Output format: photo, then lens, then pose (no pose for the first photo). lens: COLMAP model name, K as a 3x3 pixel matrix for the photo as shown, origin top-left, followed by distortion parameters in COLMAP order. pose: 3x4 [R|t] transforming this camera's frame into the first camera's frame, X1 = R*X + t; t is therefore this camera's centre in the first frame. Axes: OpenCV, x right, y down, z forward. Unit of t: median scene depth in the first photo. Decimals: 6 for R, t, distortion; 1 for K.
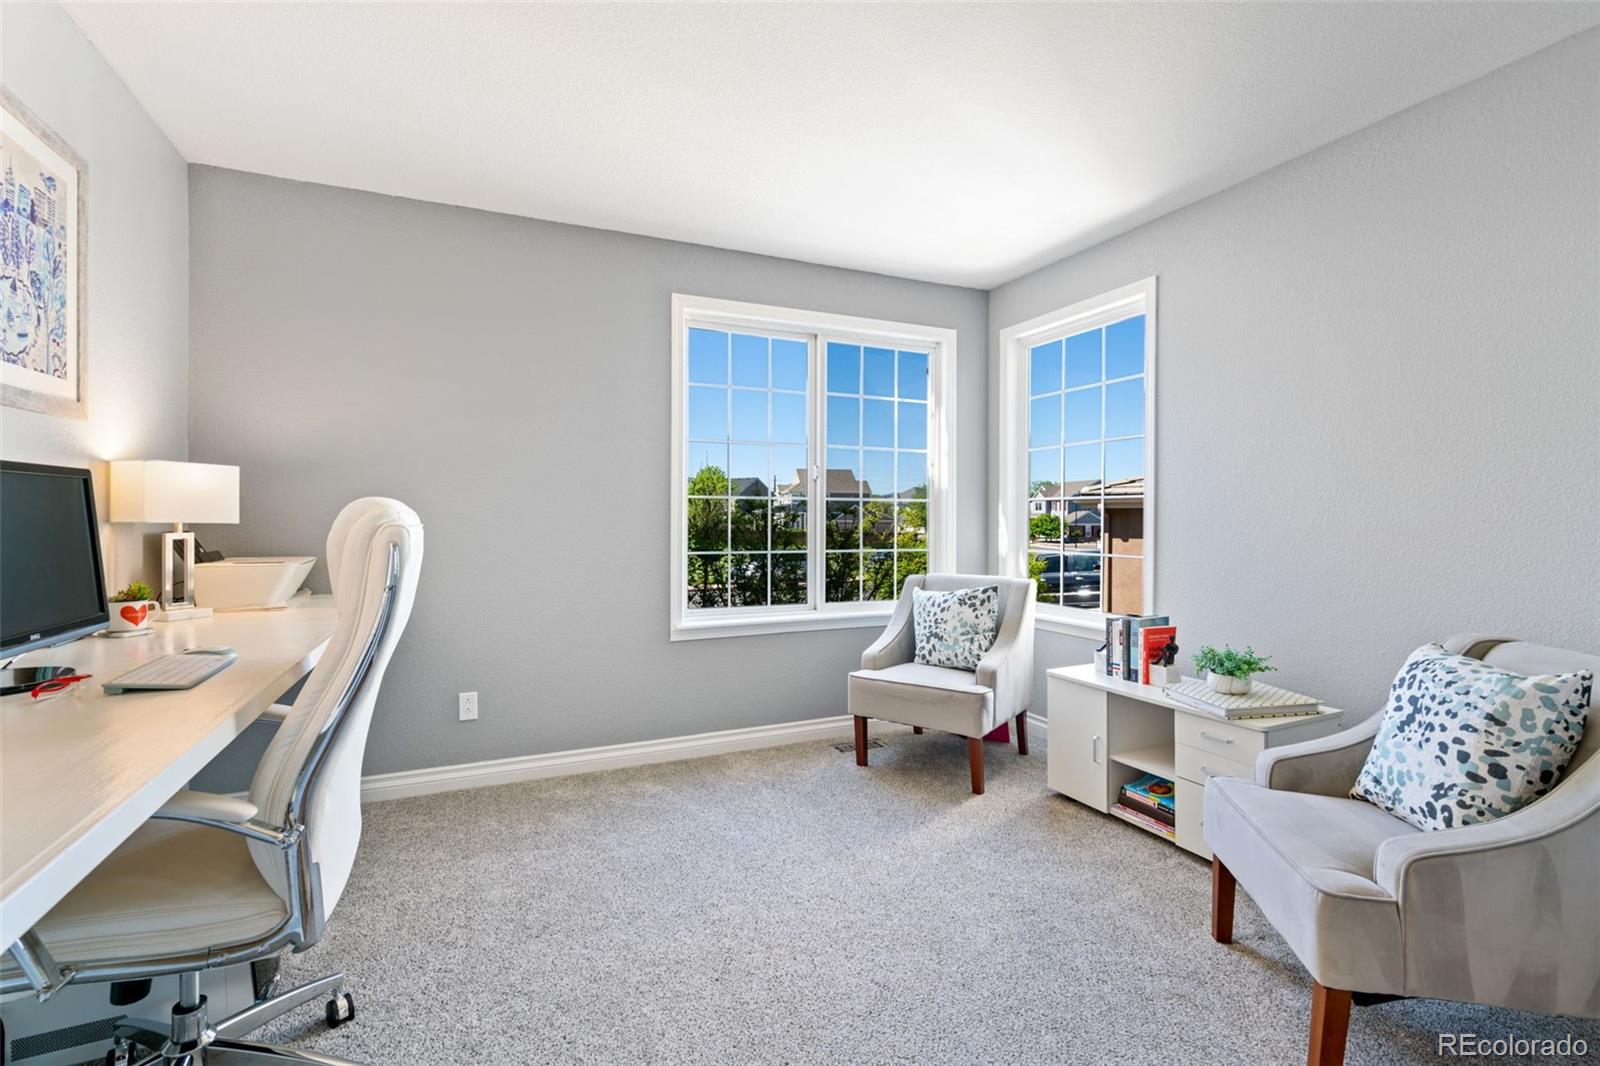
lens RADIAL K [[720.4, 0, 801.4], [0, 720.4, 526.3], [0, 0, 1]] dist [-0.020288, 0.003001]
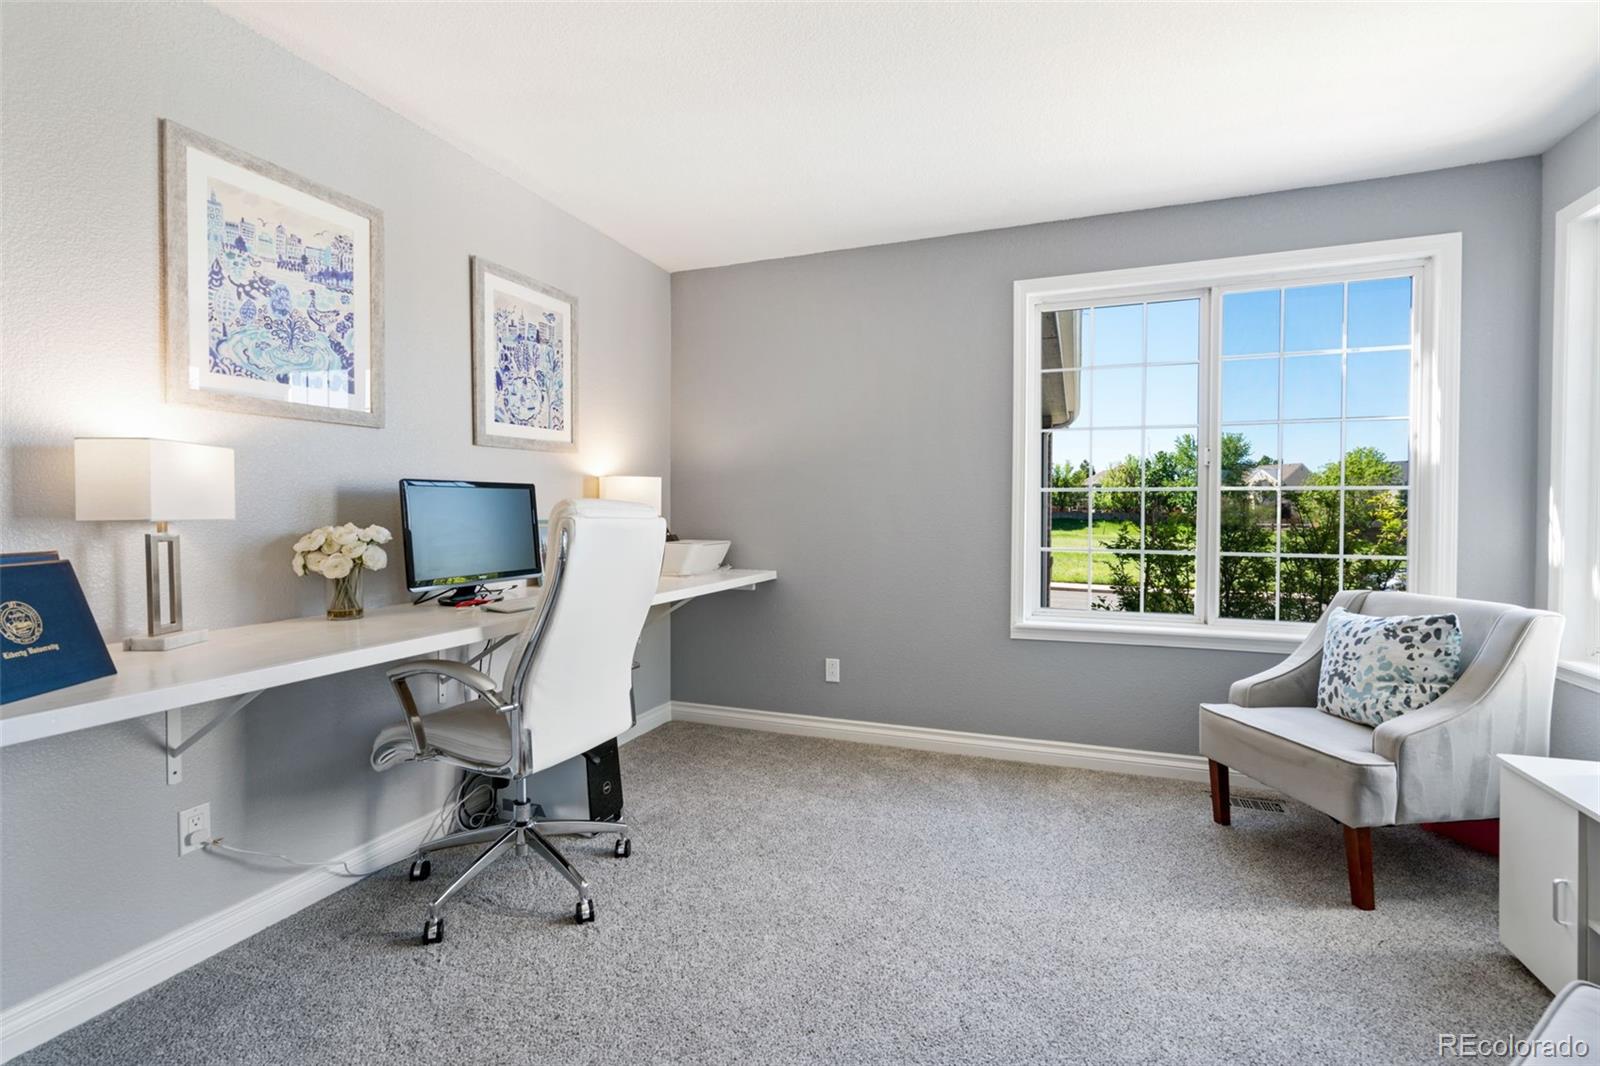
lens RADIAL K [[720.4, 0, 801.8], [0, 720.4, 526.0], [0, 0, 1]] dist [-0.020288, 0.003001]
pose [[0.693979, 0.012480, -0.719887, 0.329383], [-0.008547, 0.999922, 0.009096, 0.000308], [0.719944, -0.000160, 0.694032, 0.119773]]
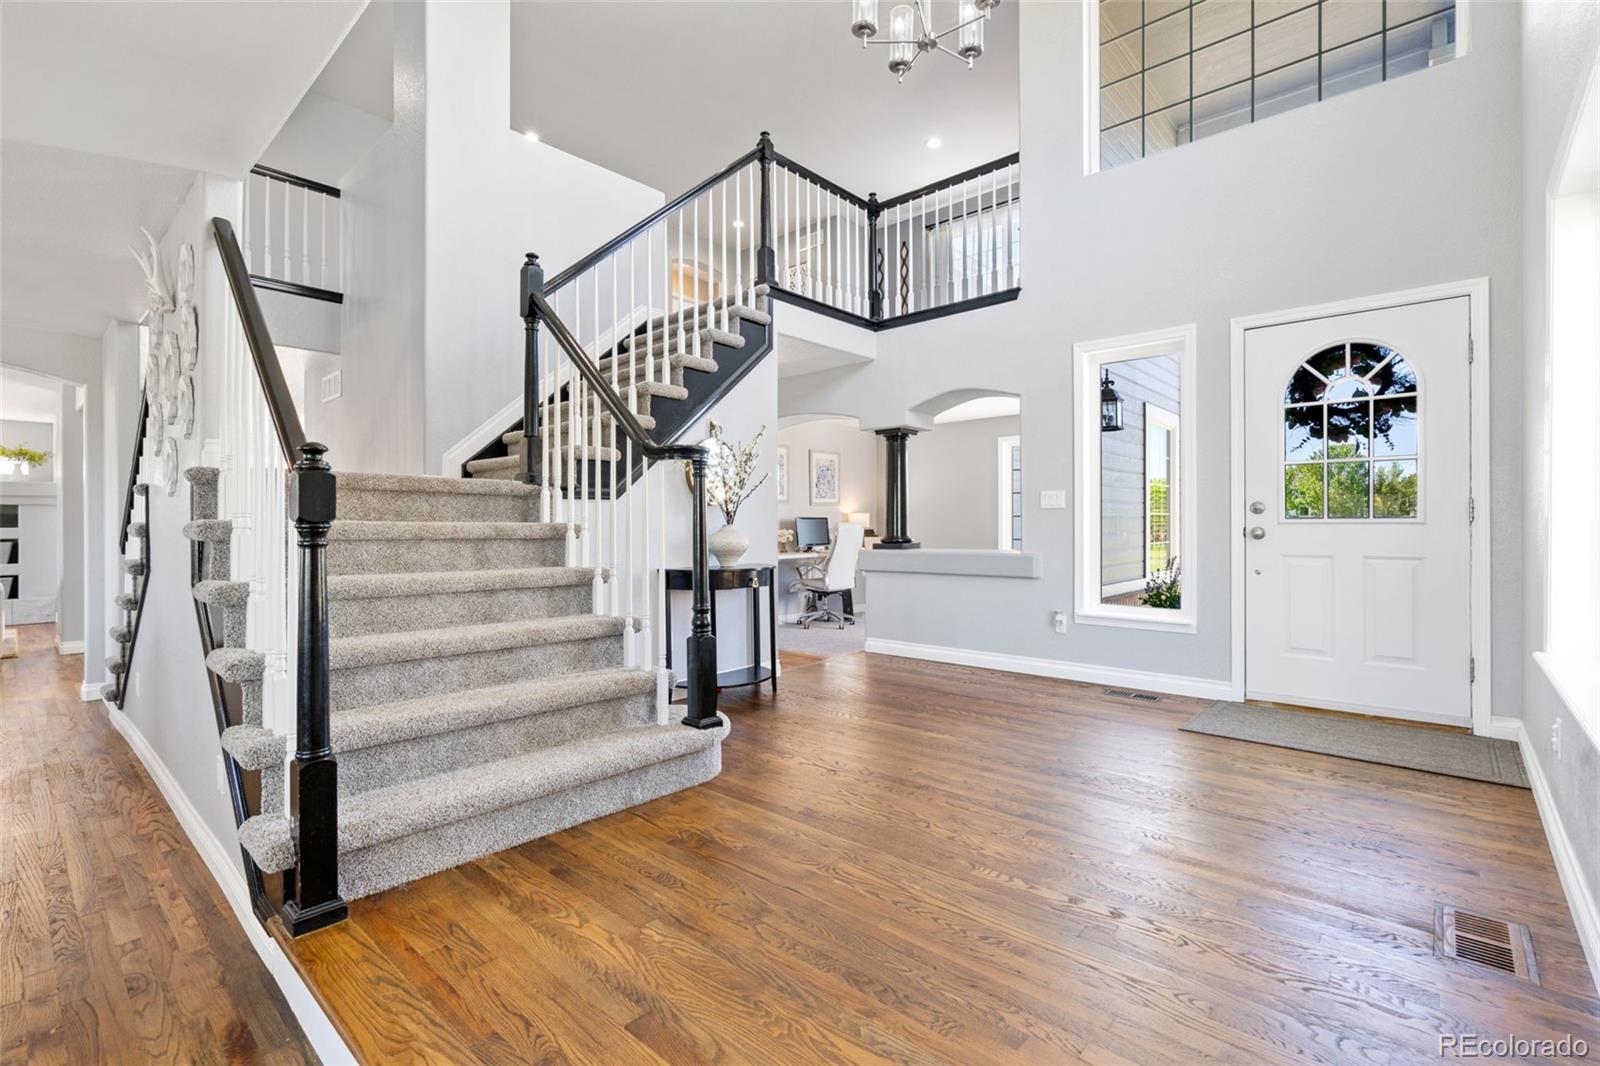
lens RADIAL K [[720.4, 0, 800.9], [0, 720.4, 530.0], [0, 0, 1]] dist [-0.020288, 0.003001]
pose [[0.394722, -0.000594, -0.918801, 1.948508], [-0.005470, 0.999981, -0.002996, 0.017438], [0.918784, 0.006209, 0.394711, -0.678535]]
